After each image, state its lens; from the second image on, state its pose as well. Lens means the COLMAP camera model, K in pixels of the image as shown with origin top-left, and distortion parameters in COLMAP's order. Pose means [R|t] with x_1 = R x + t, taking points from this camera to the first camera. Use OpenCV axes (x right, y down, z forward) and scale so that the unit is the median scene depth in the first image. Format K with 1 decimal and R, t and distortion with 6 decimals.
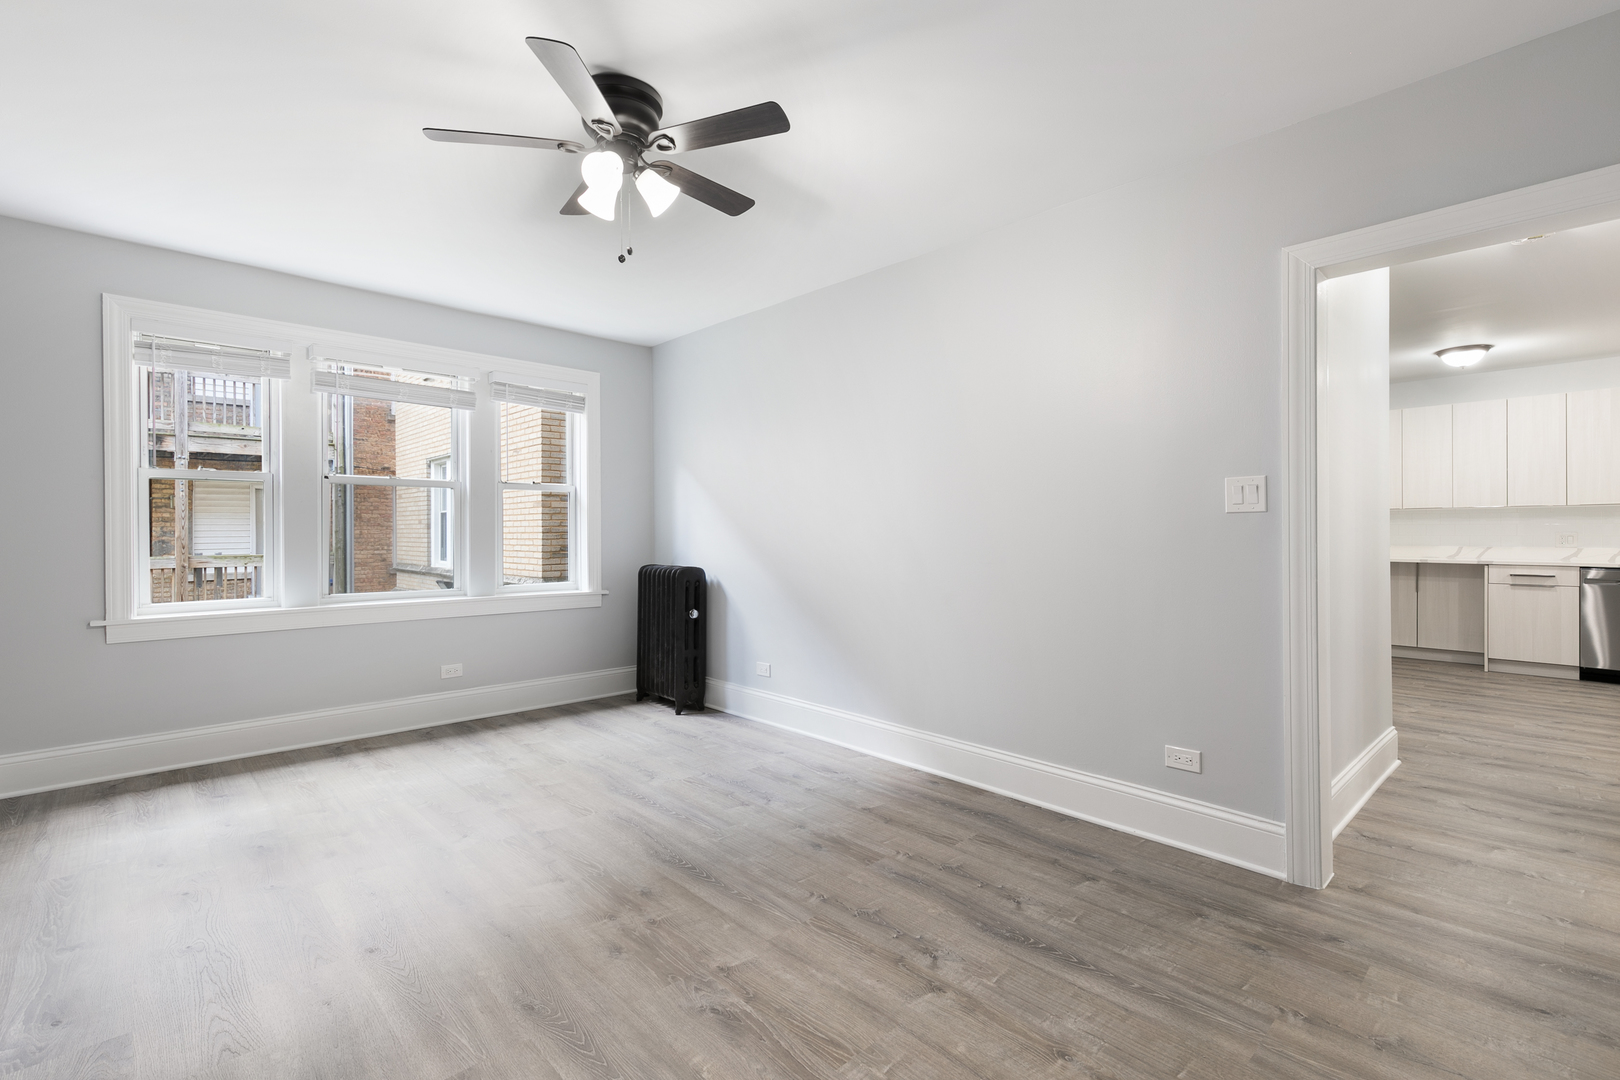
lens RADIAL K [[734.9, 0, 810.3], [0, 734.9, 523.4], [0, 0, 1]] dist [0.015218, -0.000088]
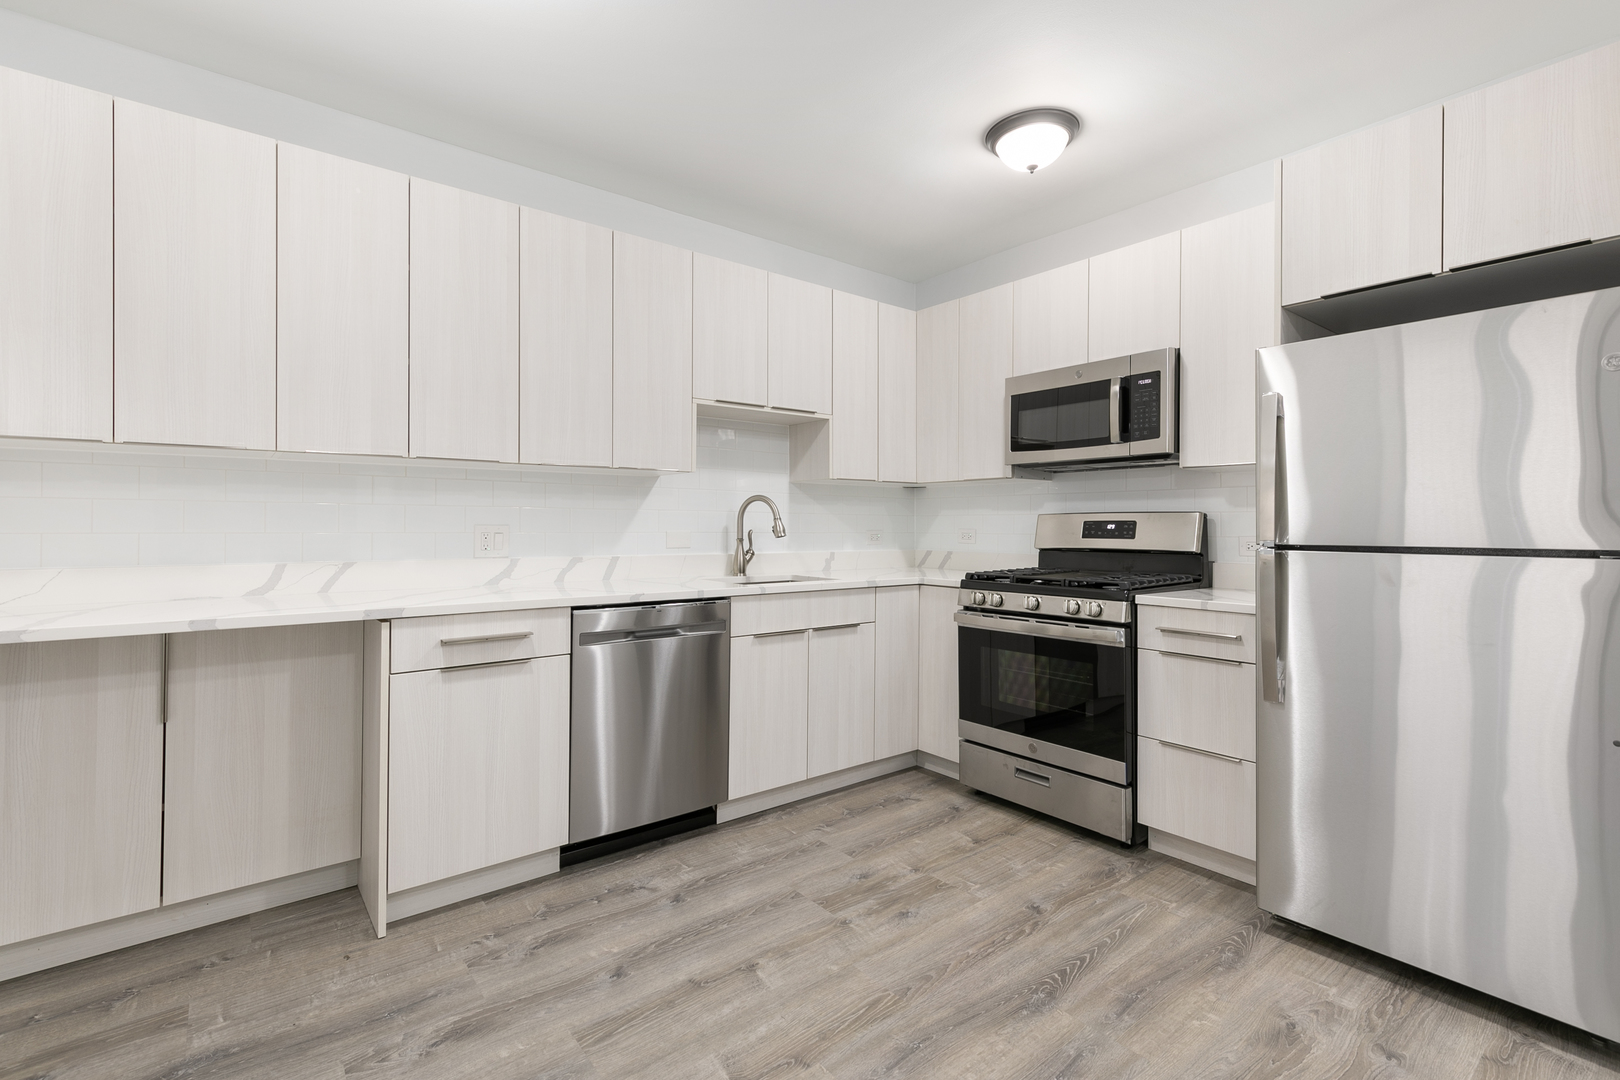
lens RADIAL K [[734.9, 0, 810.3], [0, 734.9, 523.4], [0, 0, 1]] dist [0.015218, -0.000088]
pose [[0.075187, 0.011110, 0.997108, 0.595212], [-0.008599, 0.999908, -0.010493, 0.013029], [-0.997132, -0.007785, 0.075276, 0.796560]]
